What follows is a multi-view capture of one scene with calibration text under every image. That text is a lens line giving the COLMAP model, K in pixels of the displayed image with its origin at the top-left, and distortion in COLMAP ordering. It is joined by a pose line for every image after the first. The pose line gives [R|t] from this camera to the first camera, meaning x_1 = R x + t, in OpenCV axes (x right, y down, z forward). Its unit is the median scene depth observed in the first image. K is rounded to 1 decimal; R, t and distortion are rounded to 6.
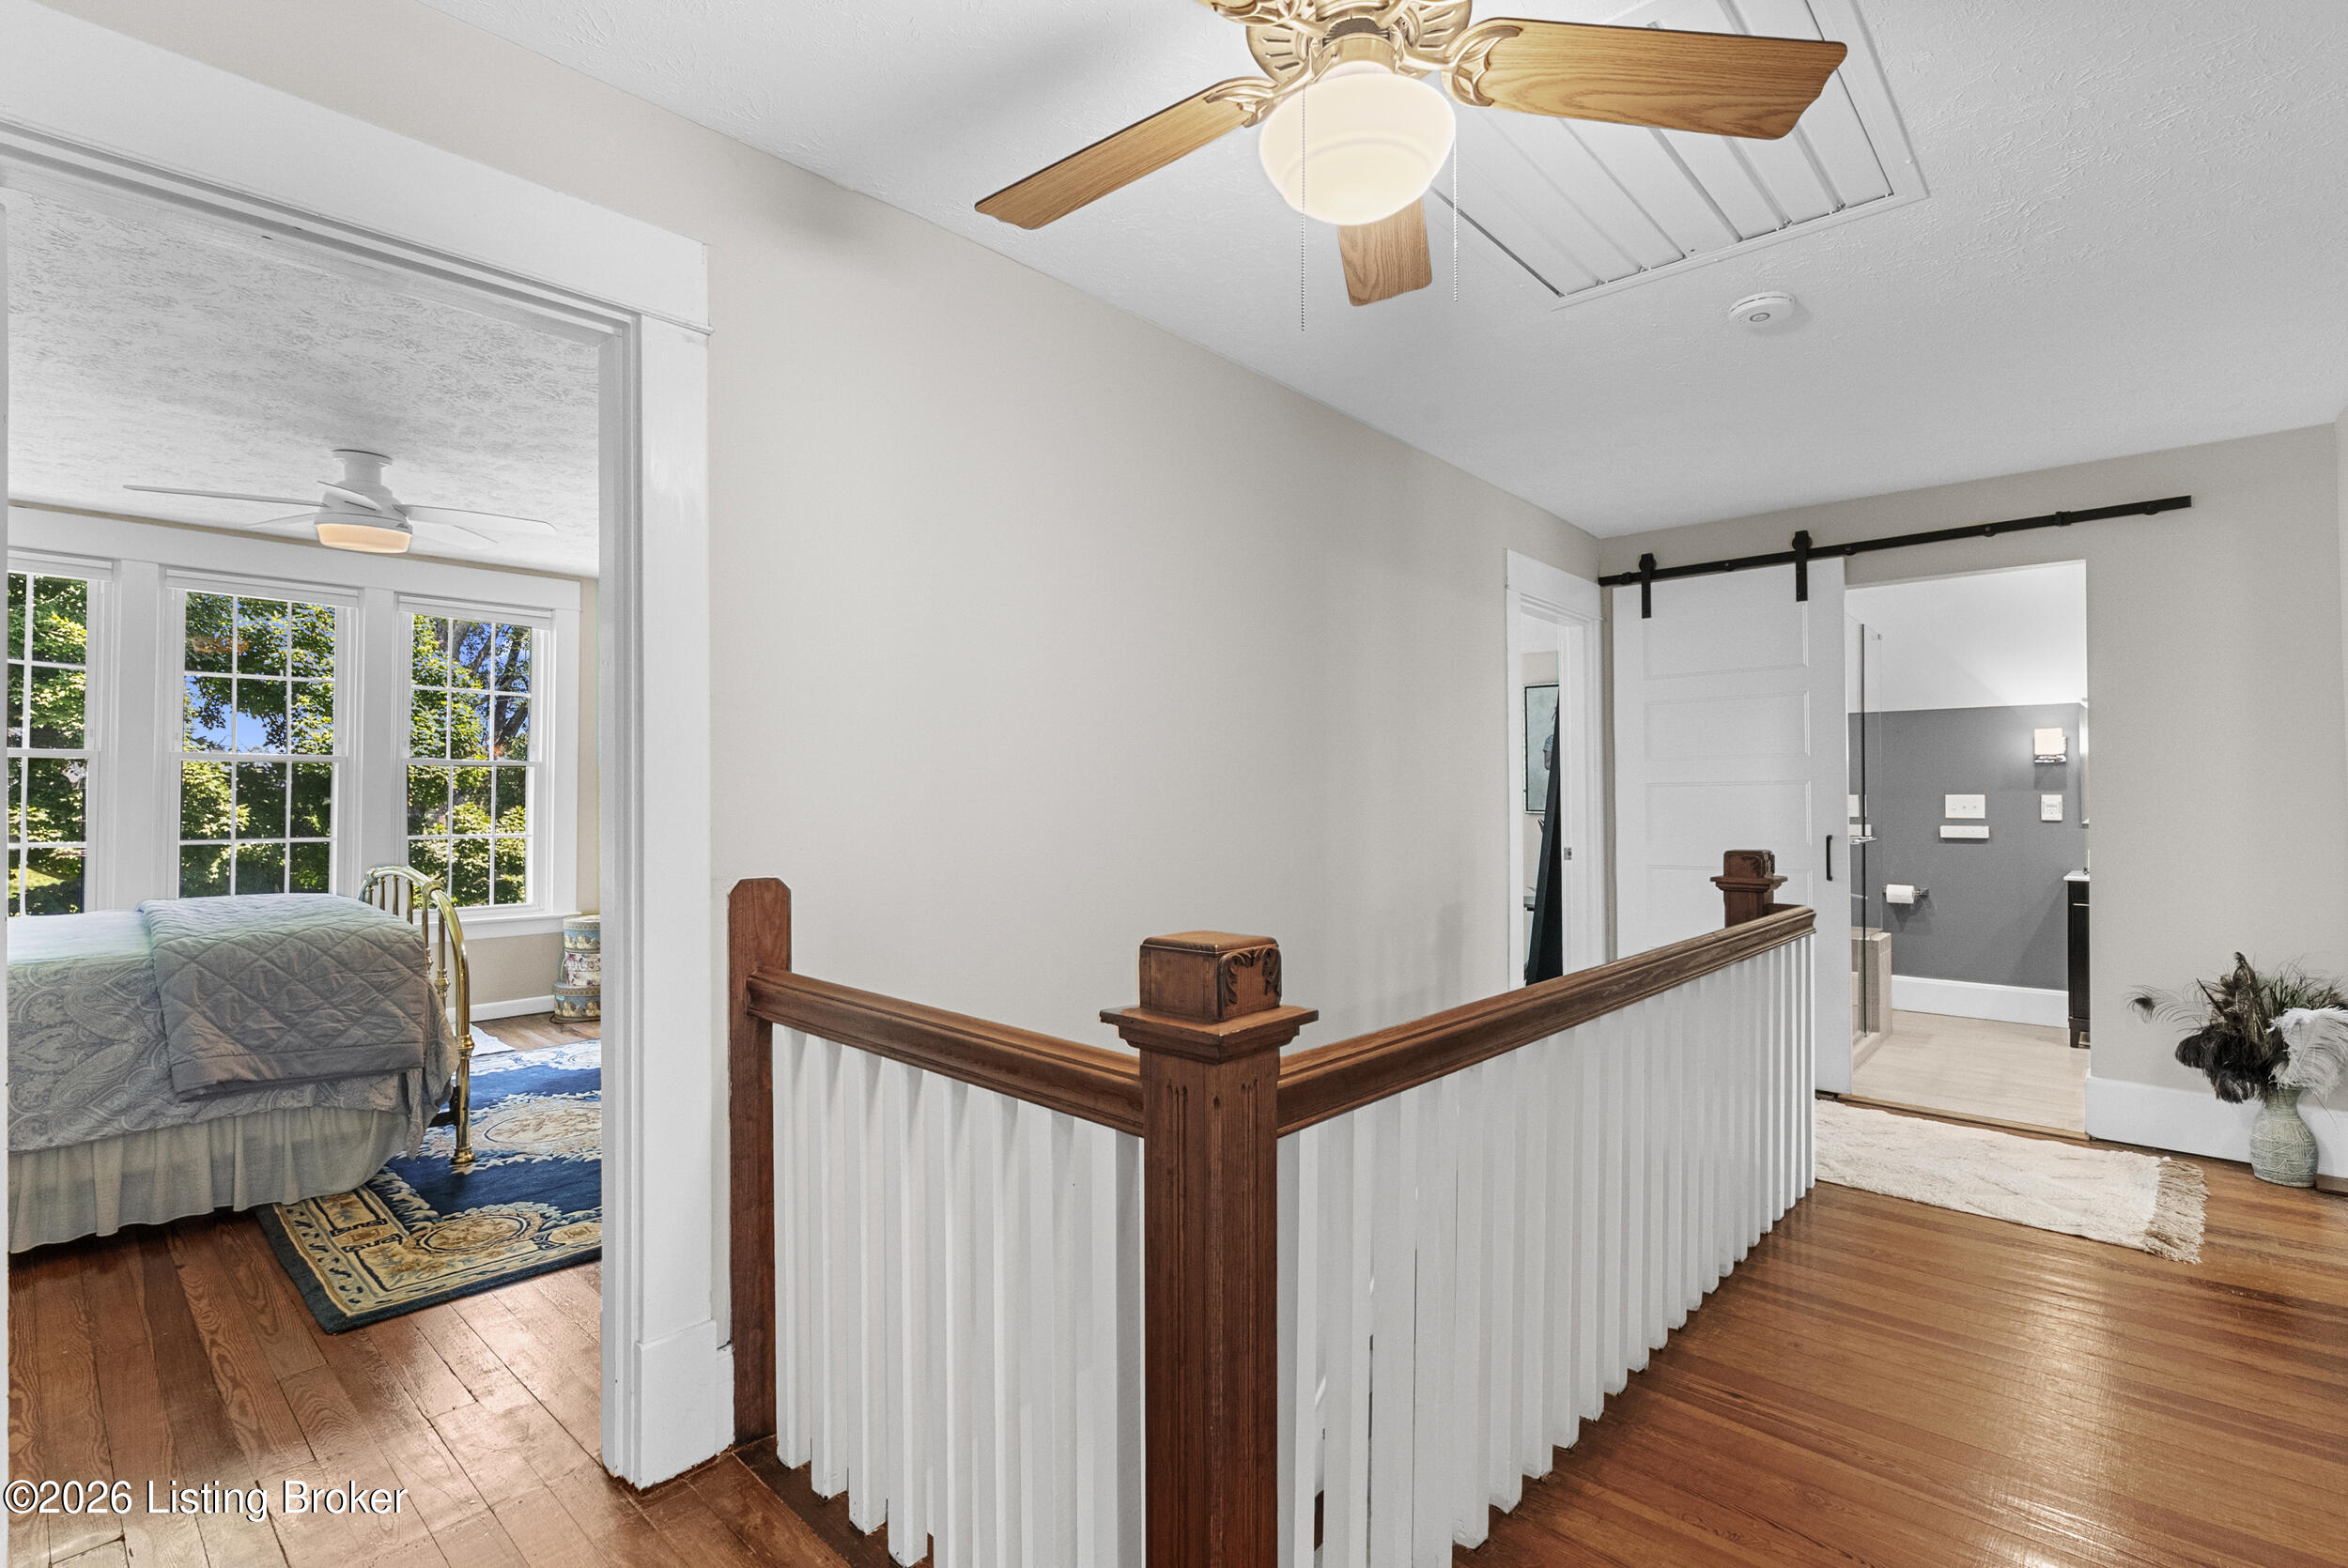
lens RADIAL K [[1083.8, 0, 1181.3], [0, 1083.8, 785.7], [0, 0, 1]] dist [-0.002332, 0.000684]
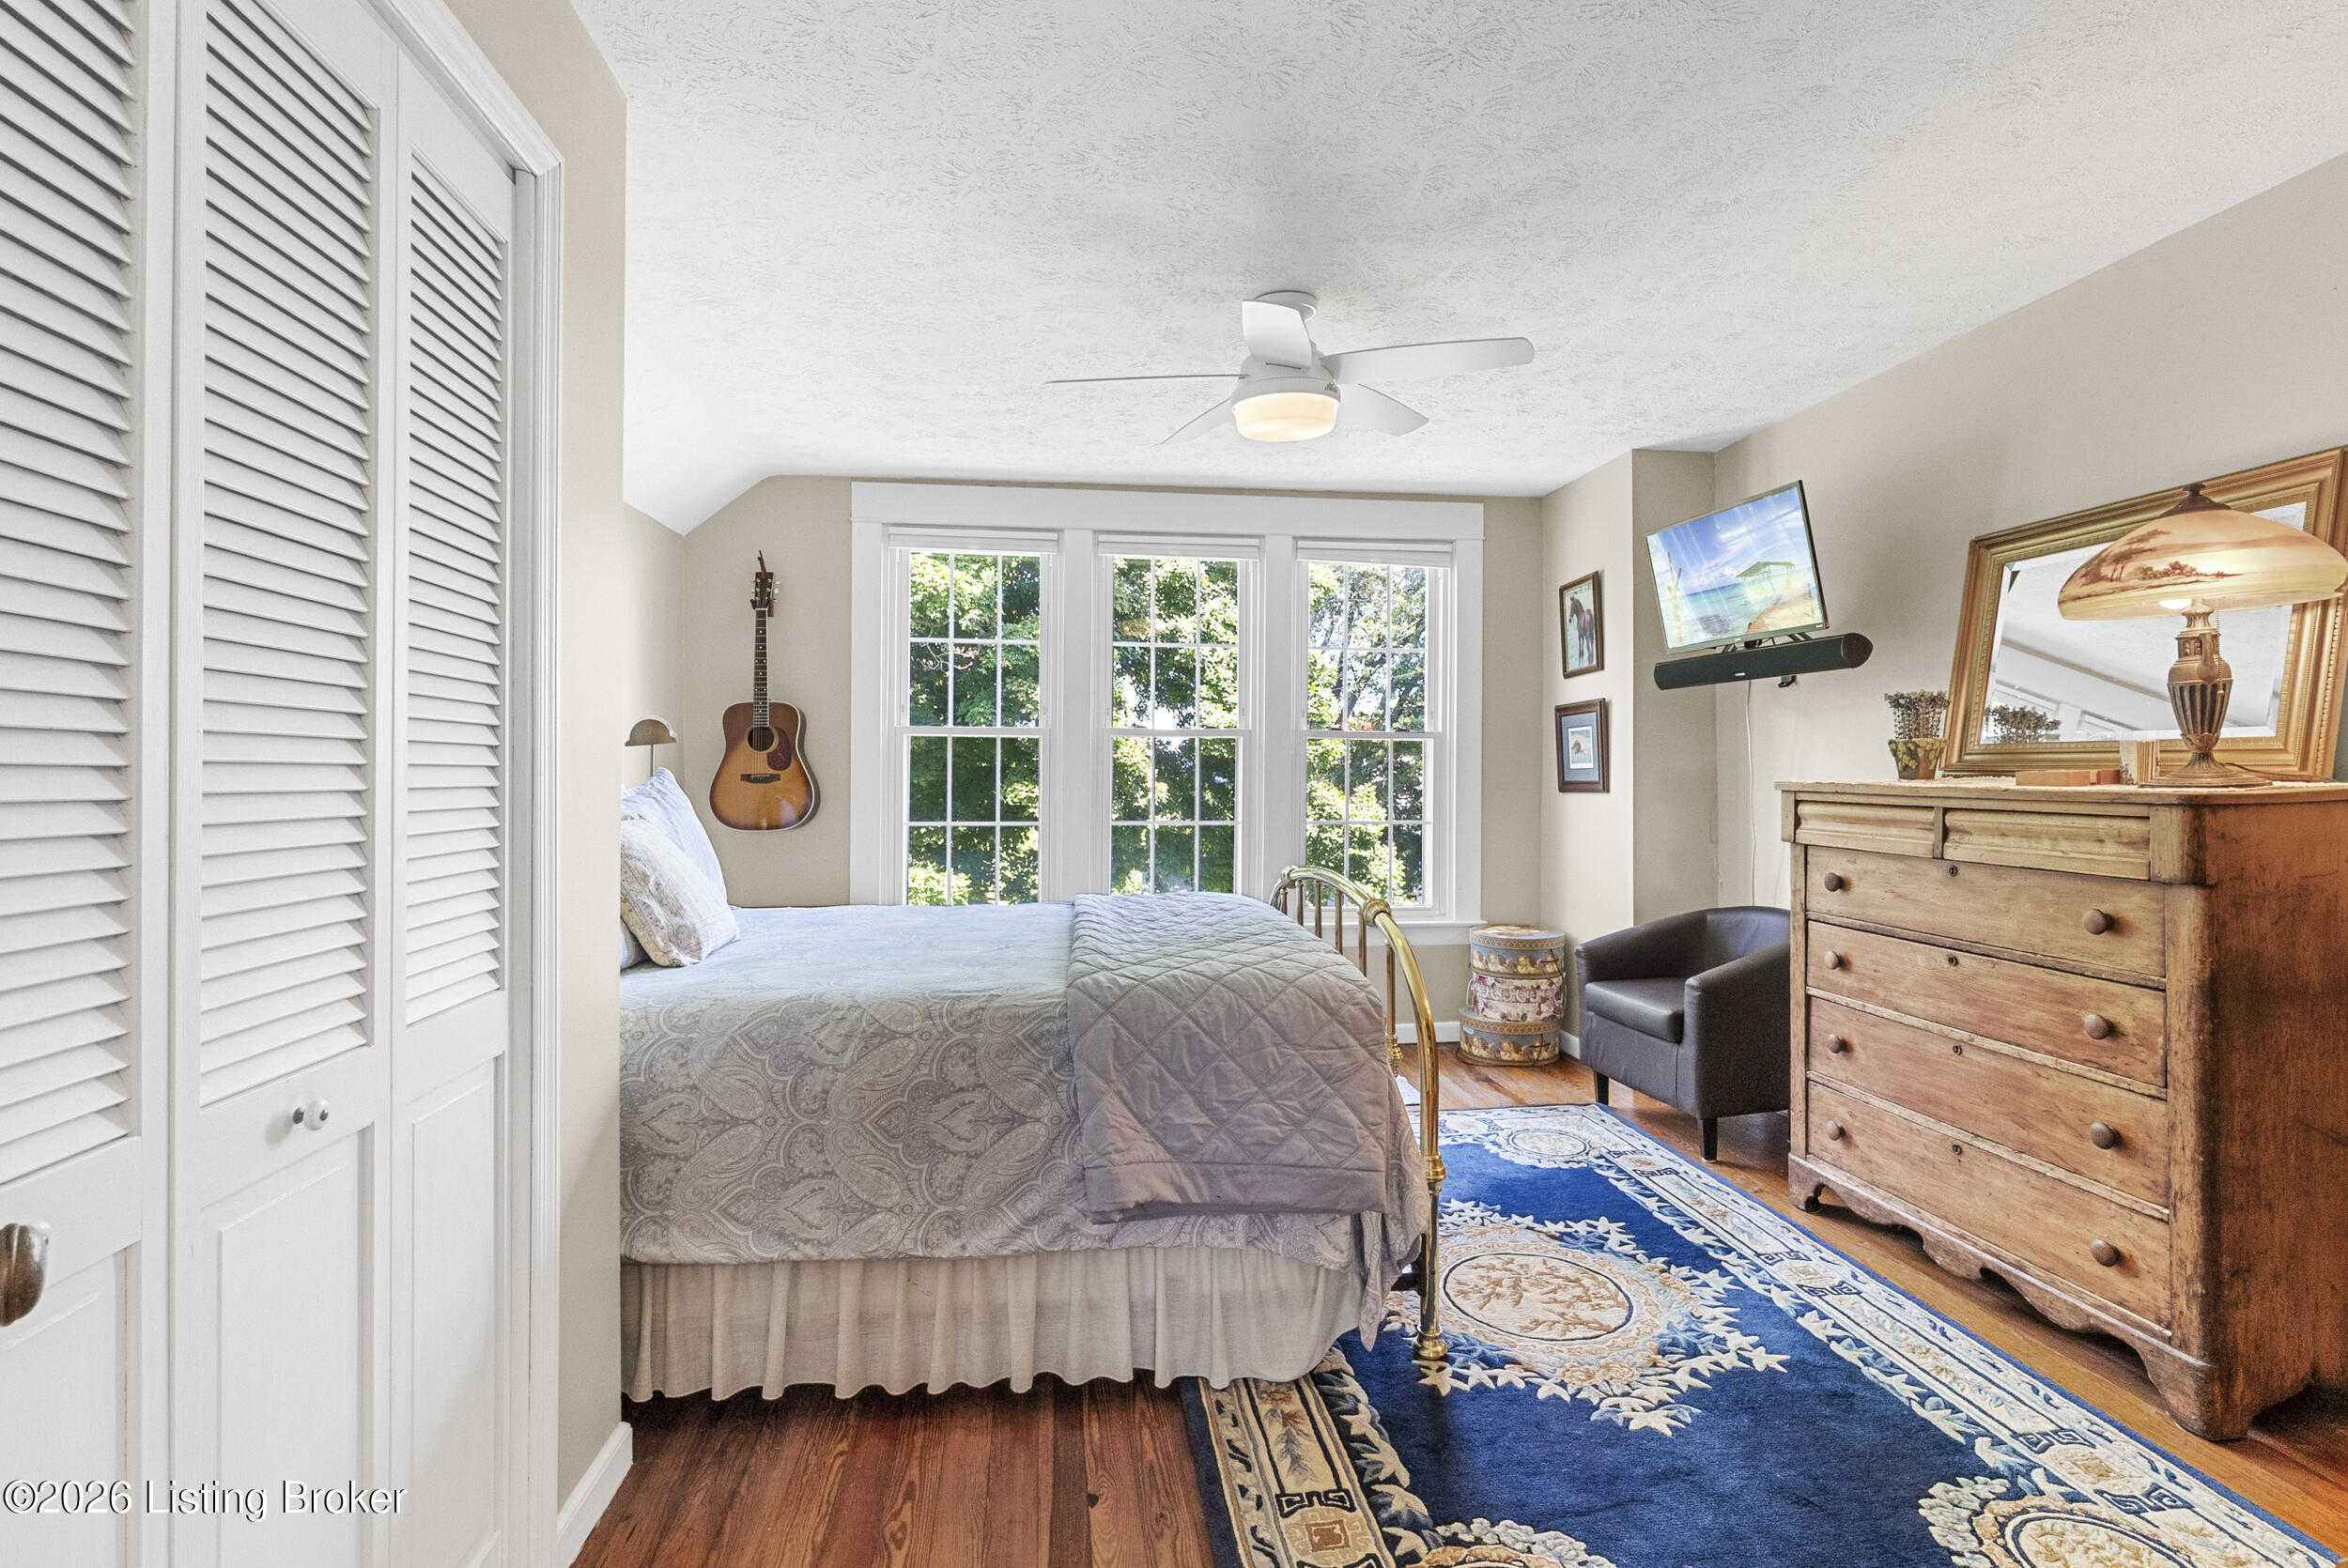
lens RADIAL K [[1083.8, 0, 1181.3], [0, 1083.8, 785.7], [0, 0, 1]] dist [-0.002332, 0.000684]
pose [[0.767202, 0.006001, -0.641378, -0.420569], [0.006354, 0.999836, 0.016956, 0.006158], [0.641374, -0.017084, 0.767038, 0.485607]]
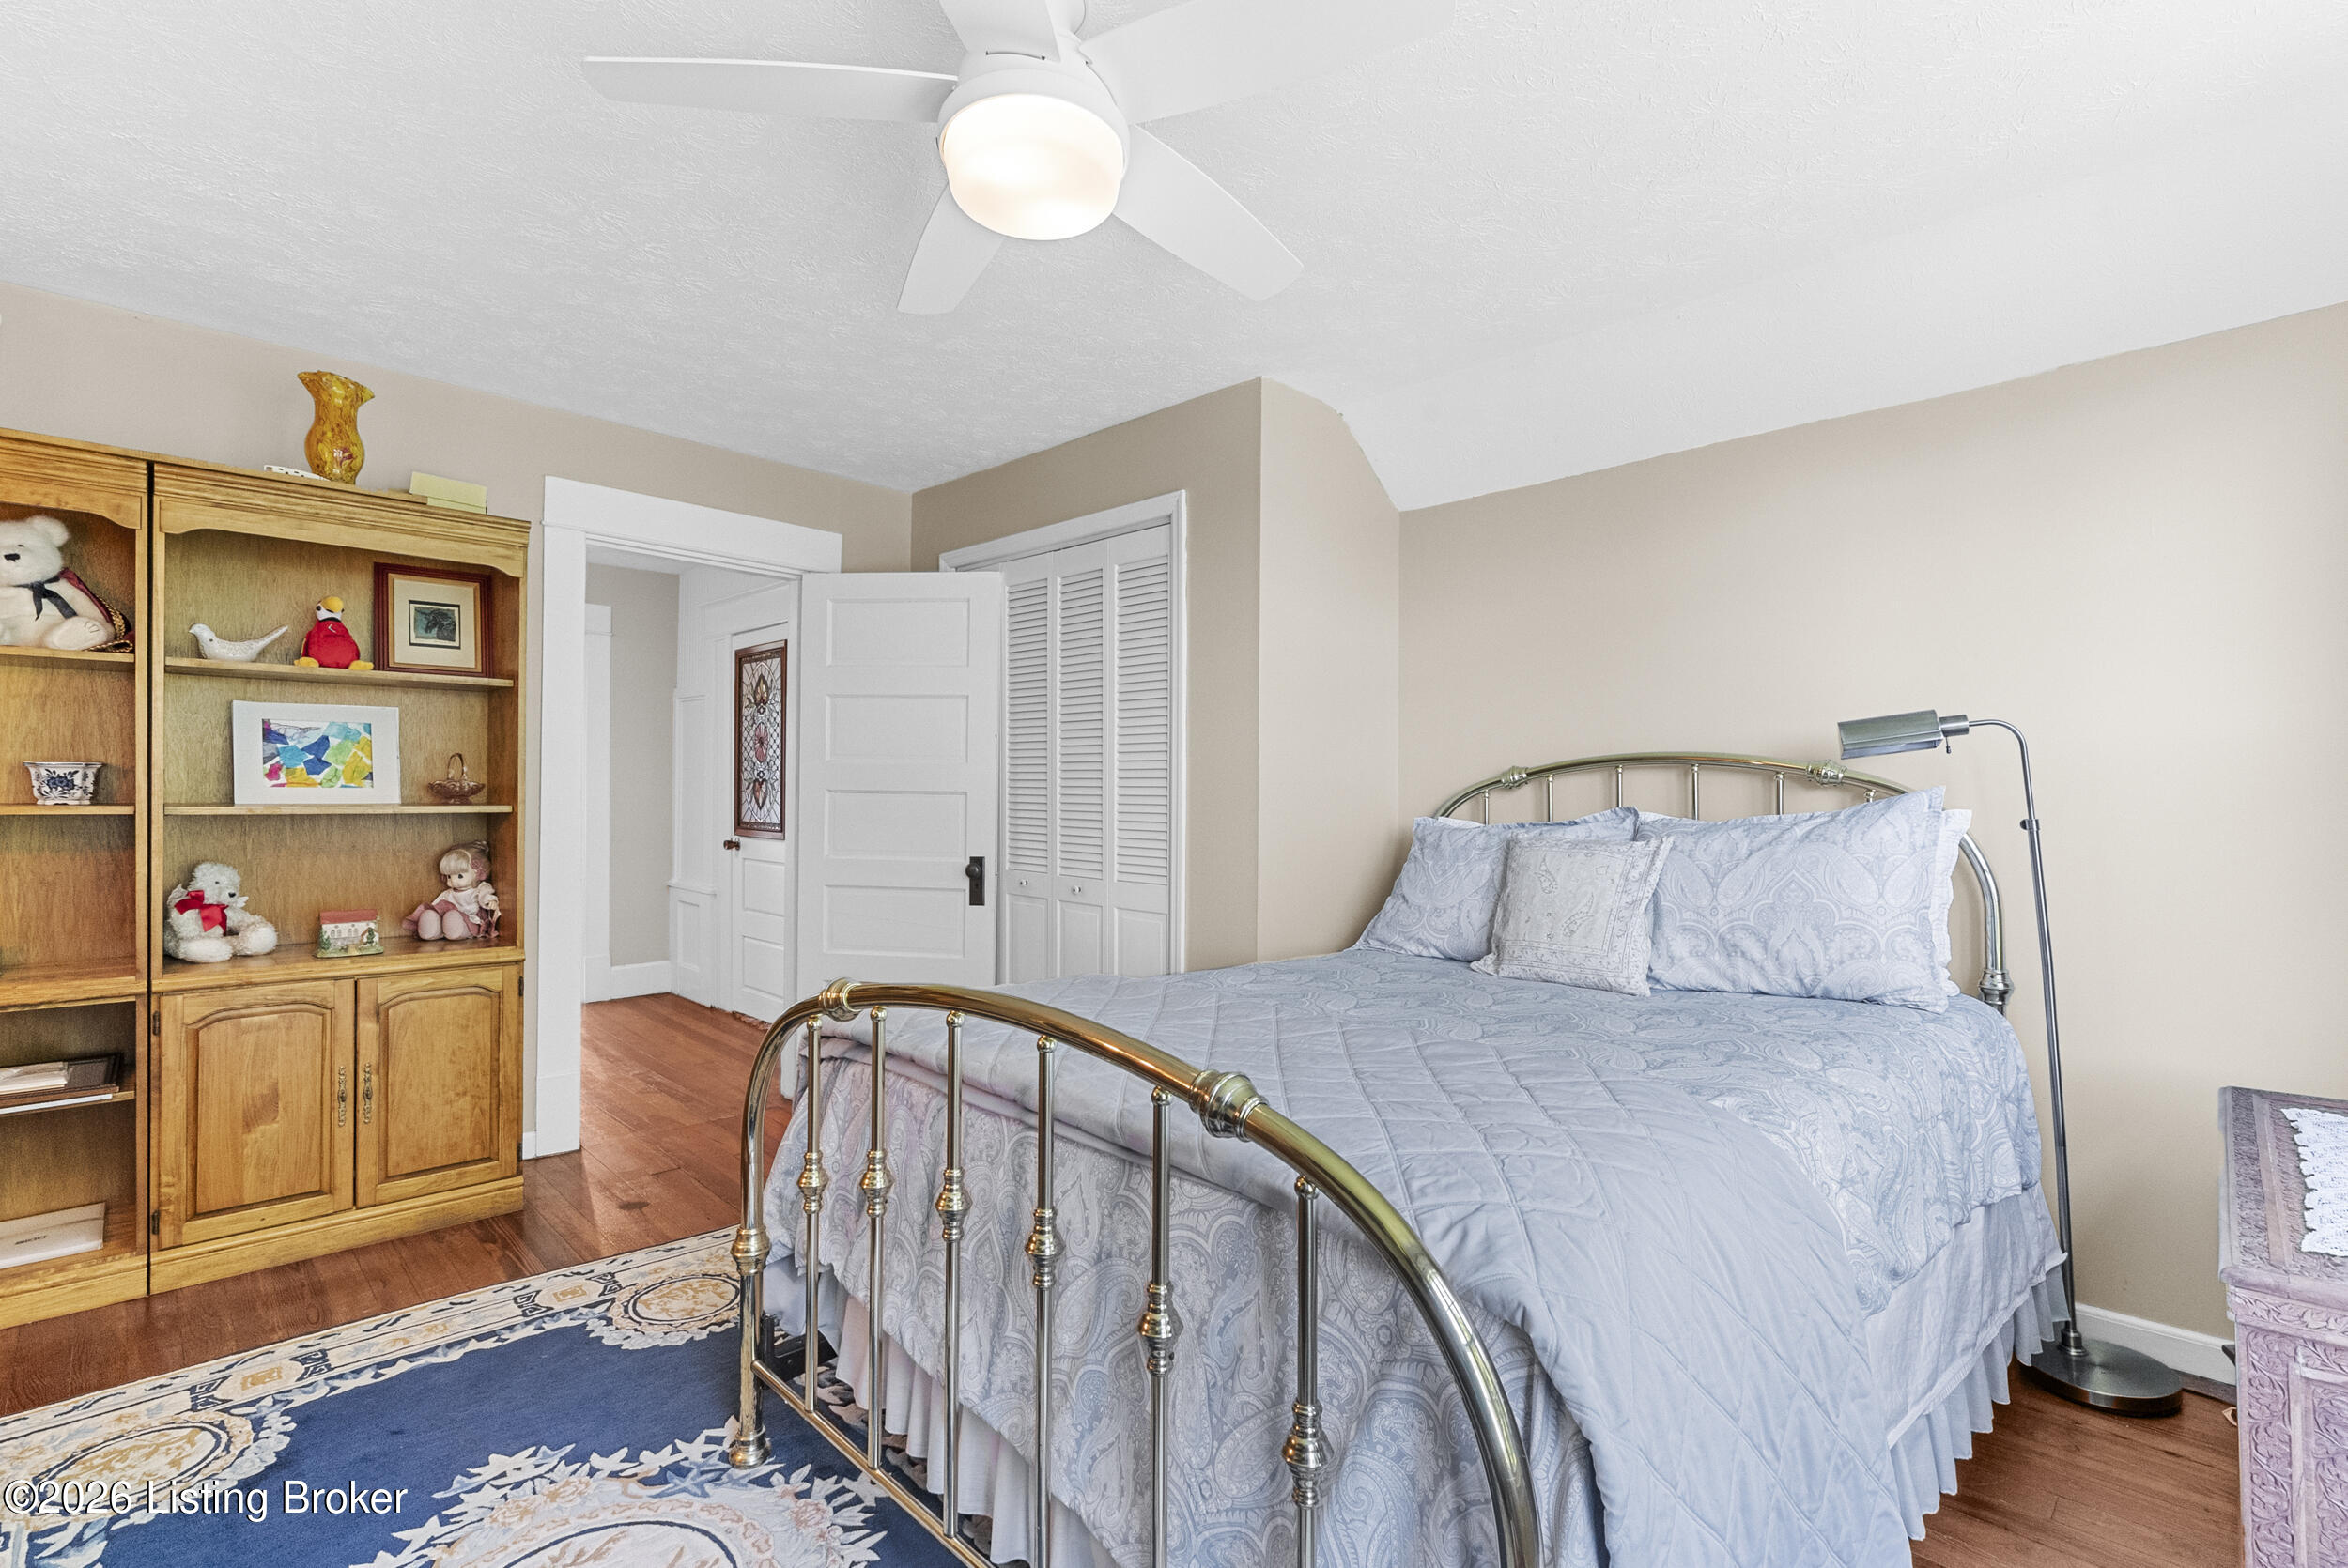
lens RADIAL K [[1083.8, 0, 1181.3], [0, 1083.8, 785.7], [0, 0, 1]] dist [-0.002332, 0.000684]
pose [[-0.998756, -0.004056, 0.049696, -1.023575], [-0.004846, 0.999864, -0.015787, 0.017120], [-0.049625, -0.016008, -0.998640, 1.739552]]
